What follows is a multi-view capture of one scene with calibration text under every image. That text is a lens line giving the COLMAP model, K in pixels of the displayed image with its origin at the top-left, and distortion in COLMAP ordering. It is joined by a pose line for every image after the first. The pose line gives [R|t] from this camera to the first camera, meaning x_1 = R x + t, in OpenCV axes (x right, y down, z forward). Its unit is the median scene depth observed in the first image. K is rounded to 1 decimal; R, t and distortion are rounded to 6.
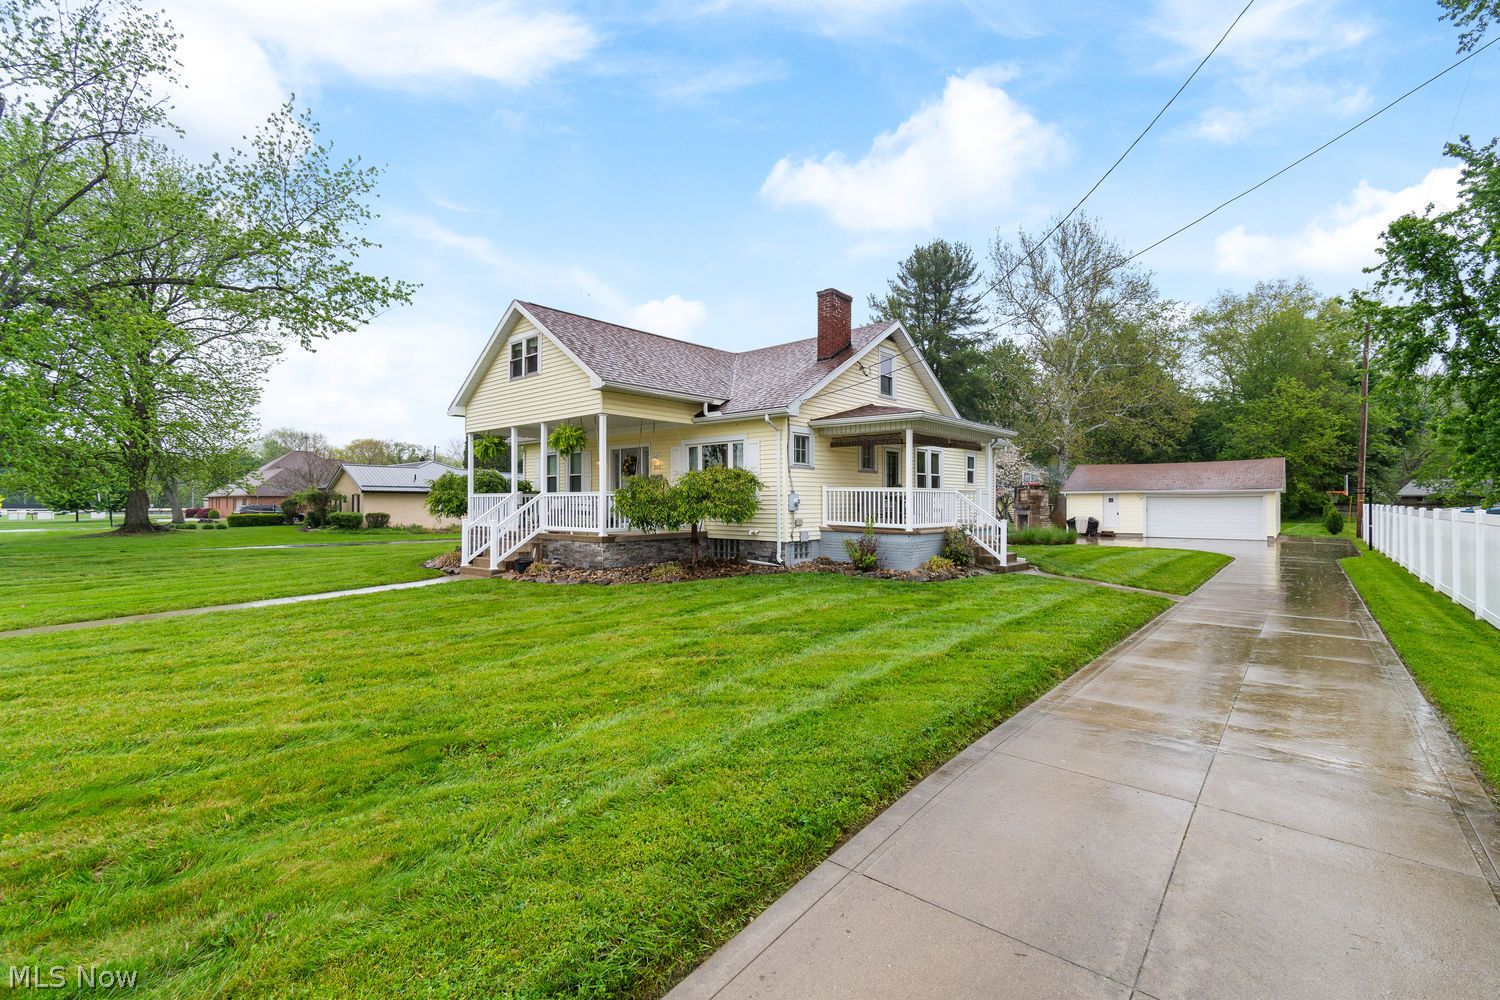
lens RADIAL K [[641.2, 0, 750.0], [0, 641.2, 500.0], [0, 0, 1]] dist [-0.001298, -0.000453]
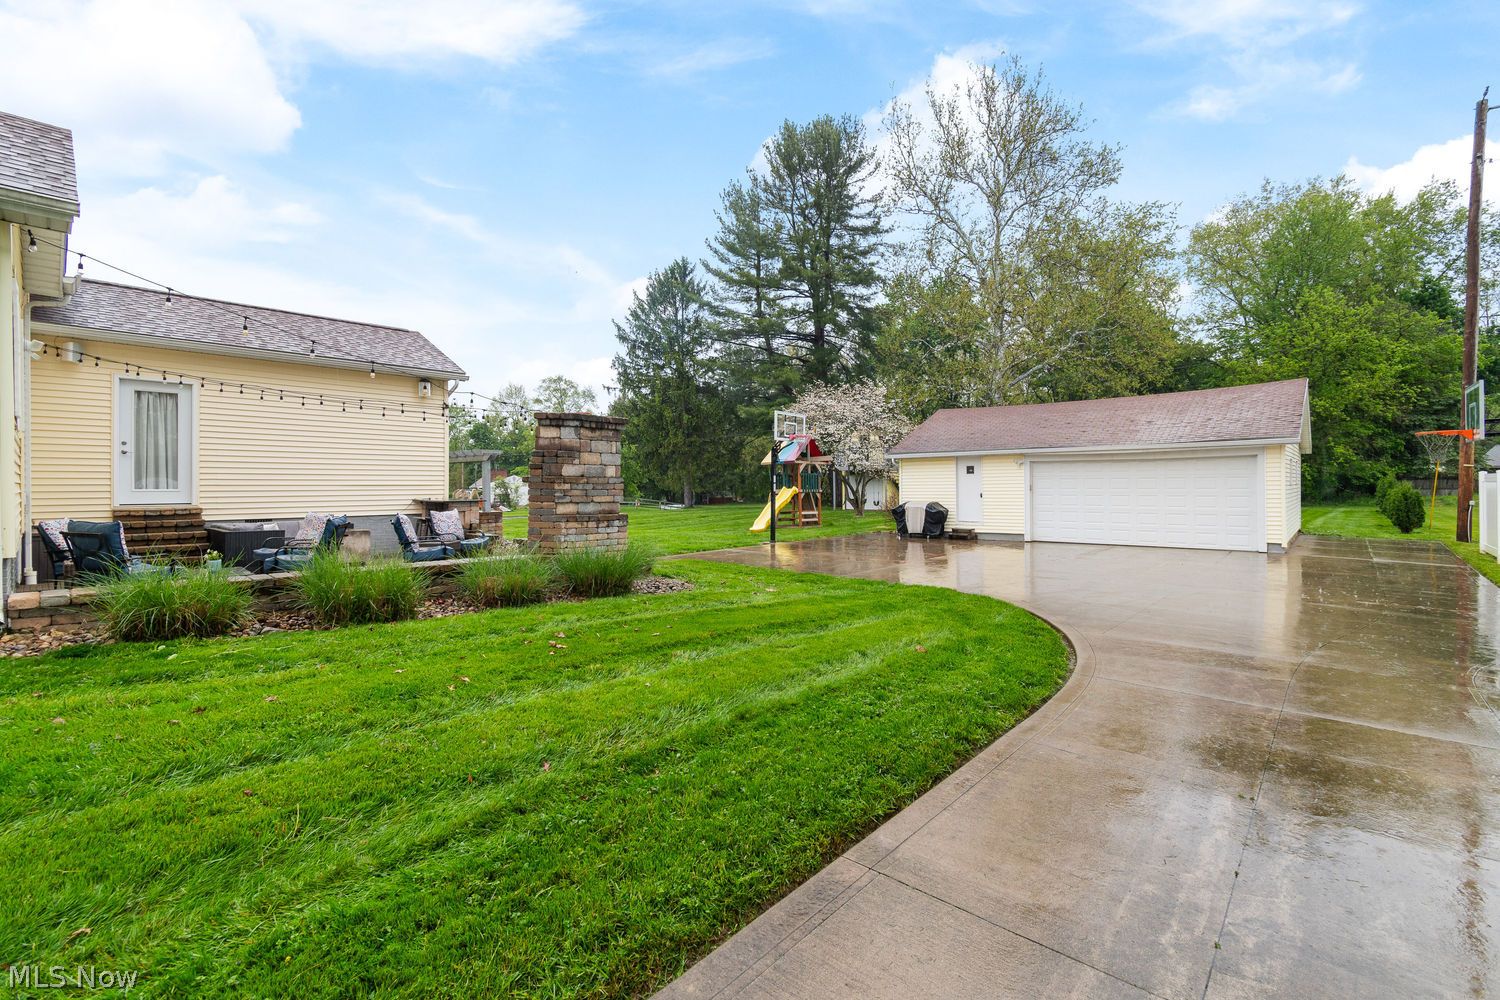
lens RADIAL K [[650.9, 0, 756.1], [0, 650.9, 490.5], [0, 0, 1]] dist [0.000253, 0.000335]
pose [[0.999767, -0.009600, -0.019353, 0.392984], [0.009733, 0.999930, 0.006783, 0.011621], [0.019287, -0.006969, 0.999790, 0.459095]]
